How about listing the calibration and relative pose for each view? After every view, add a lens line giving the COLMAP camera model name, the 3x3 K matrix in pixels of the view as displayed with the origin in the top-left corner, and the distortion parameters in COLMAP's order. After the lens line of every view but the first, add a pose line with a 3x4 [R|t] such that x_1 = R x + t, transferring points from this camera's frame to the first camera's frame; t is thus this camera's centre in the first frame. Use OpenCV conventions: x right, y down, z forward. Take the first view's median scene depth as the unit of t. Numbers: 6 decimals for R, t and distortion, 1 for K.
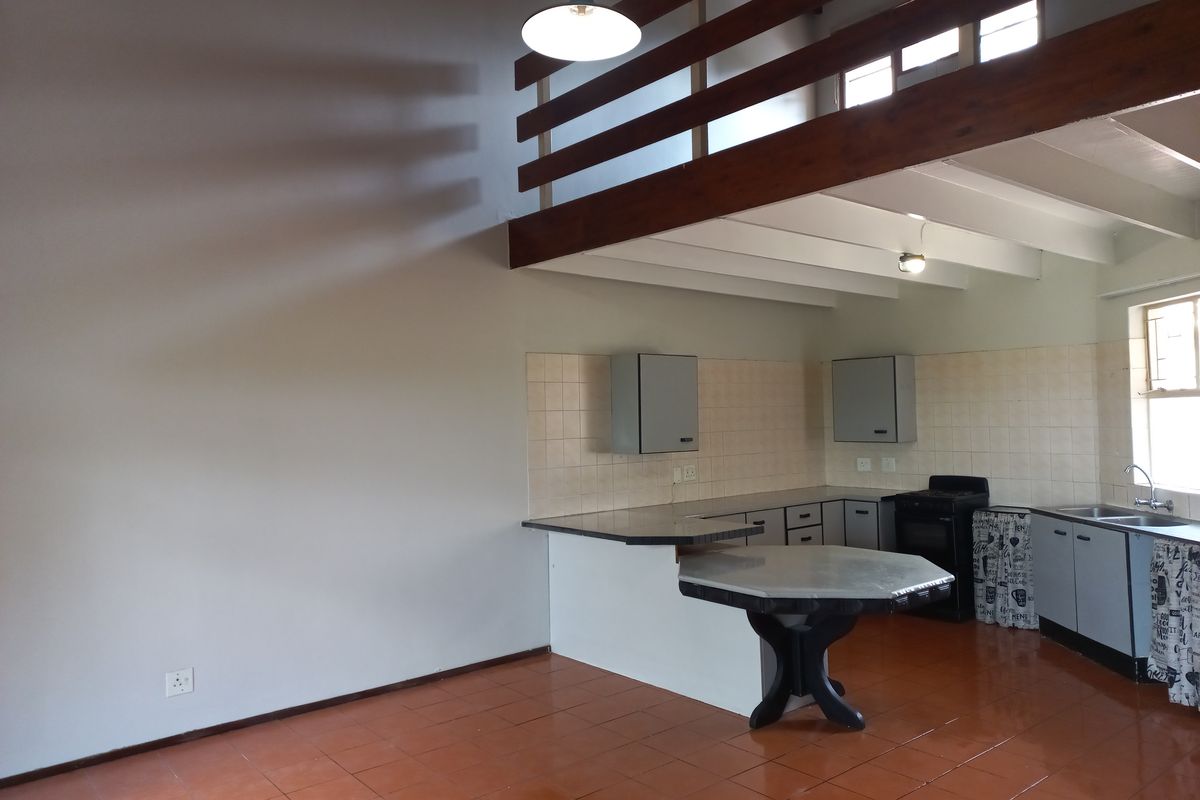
lens RADIAL K [[853.3, 0, 600.4], [0, 853.3, 392.9], [0, 0, 1]] dist [0.065370, -0.029956]
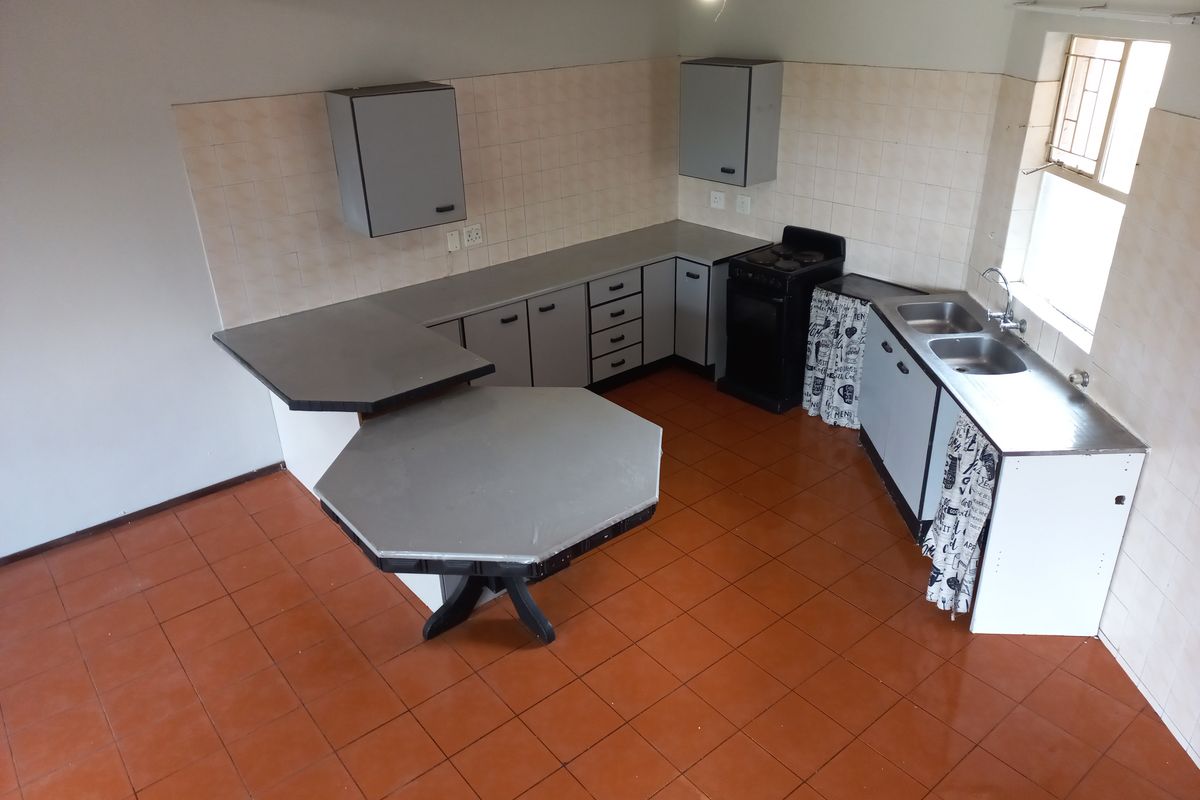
lens RADIAL K [[853.3, 0, 589.4], [0, 853.3, 391.9], [0, 0, 1]] dist [0.065370, -0.029956]
pose [[0.999855, -0.000253, -0.017044, 0.241491], [0.007923, 0.892201, 0.451569, -0.143438], [0.015092, -0.451638, 0.892073, 0.244446]]
